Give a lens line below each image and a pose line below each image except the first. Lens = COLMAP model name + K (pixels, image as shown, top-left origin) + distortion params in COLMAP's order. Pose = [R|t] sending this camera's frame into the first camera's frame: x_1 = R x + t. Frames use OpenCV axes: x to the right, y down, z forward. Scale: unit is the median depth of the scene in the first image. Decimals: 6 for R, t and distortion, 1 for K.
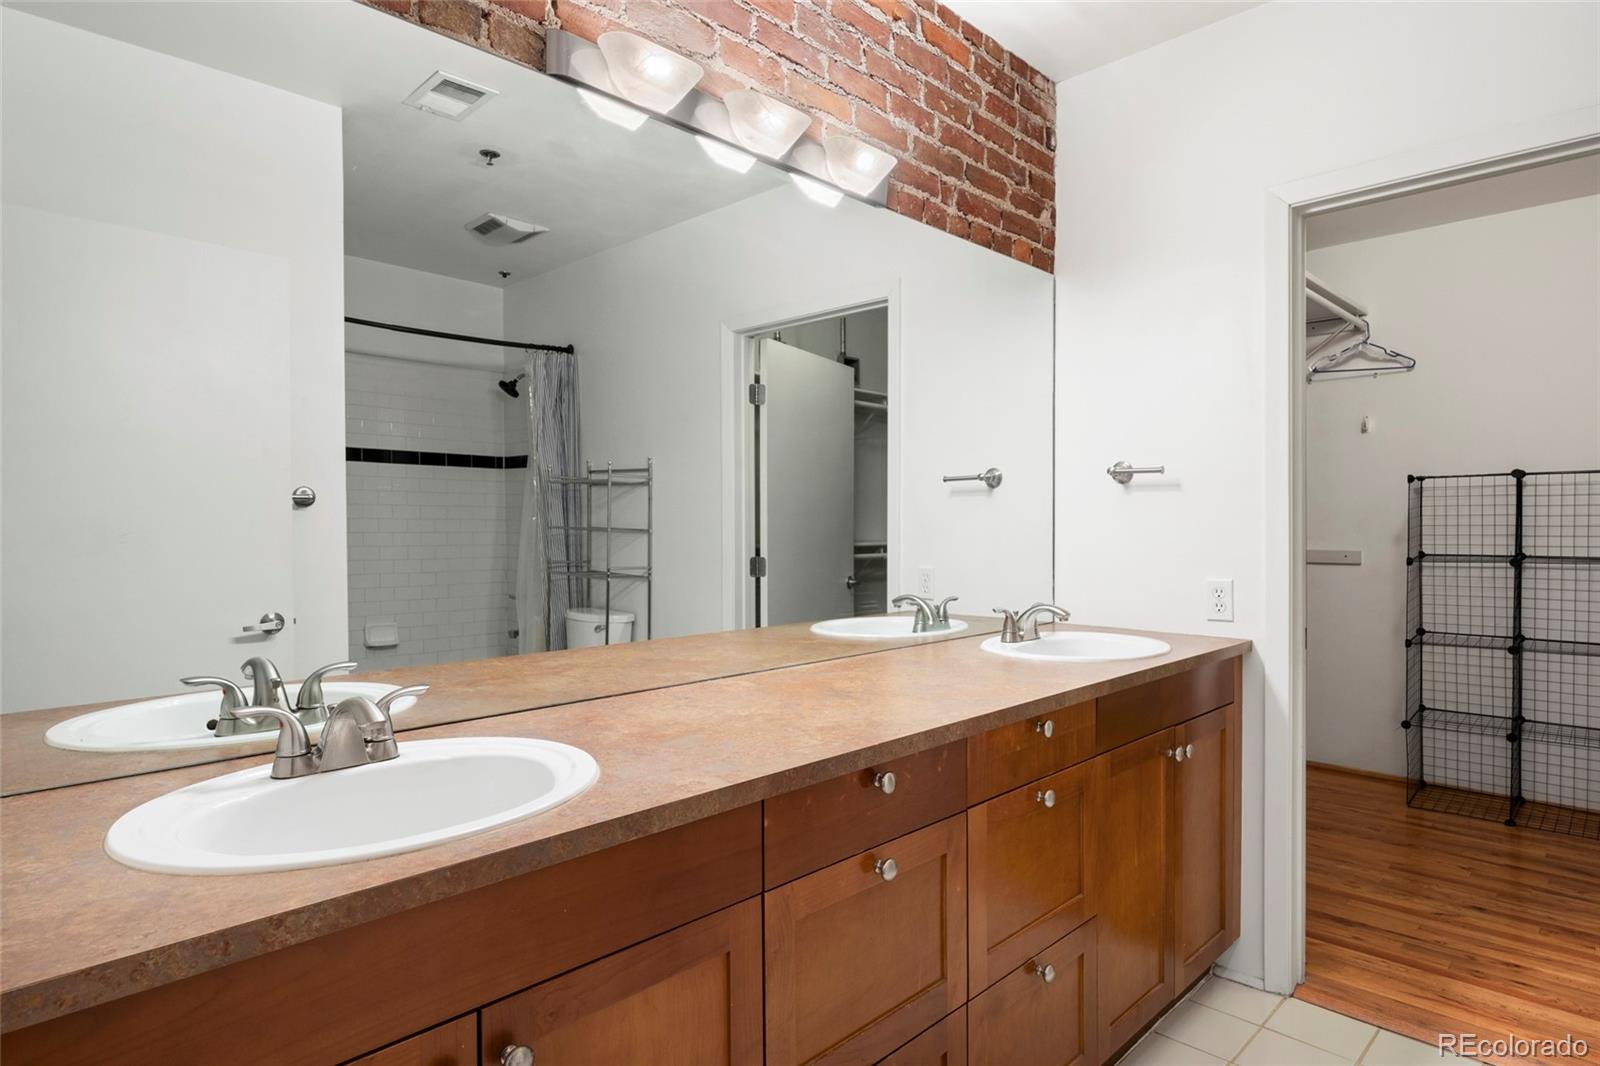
lens RADIAL K [[881.8, 0, 809.6], [0, 881.8, 526.1], [0, 0, 1]] dist [-0.014822, -0.000941]
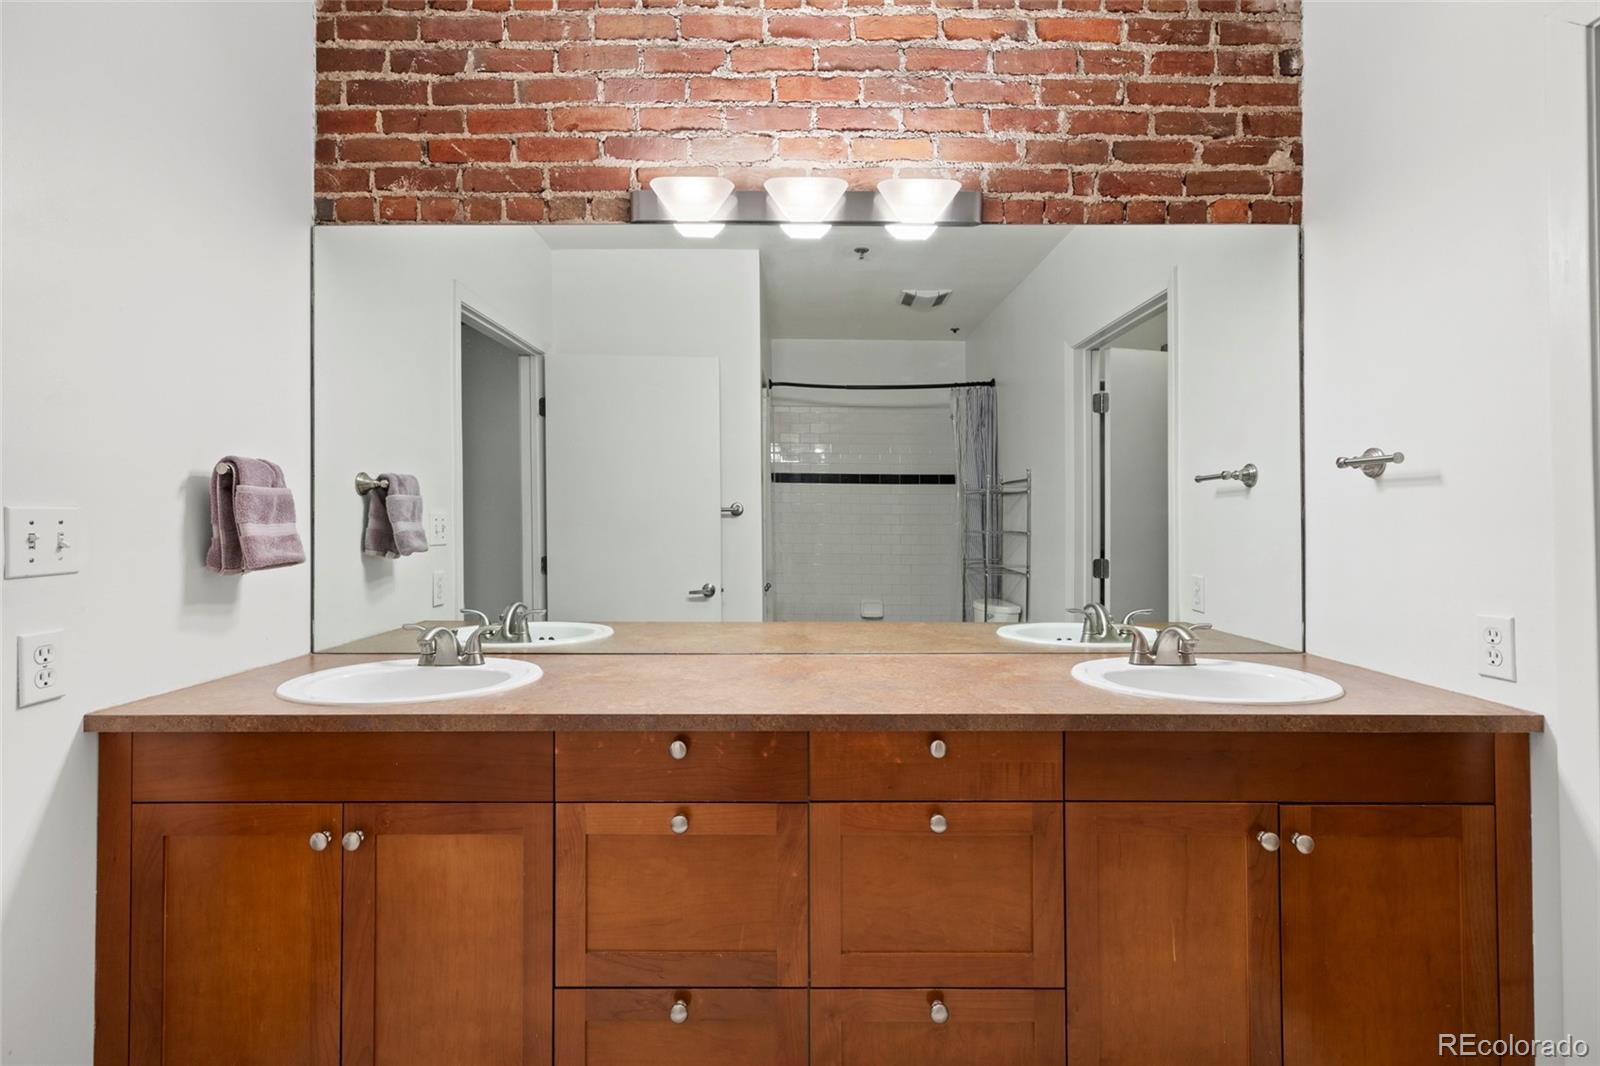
lens RADIAL K [[721.8, 0, 792.3], [0, 721.8, 506.5], [0, 0, 1]] dist [-0.008324, 0.000707]
pose [[0.695819, -0.015997, -0.718039, 0.464646], [-0.004336, 0.999640, -0.026473, -0.004891], [0.718204, 0.021534, 0.695499, 0.223493]]
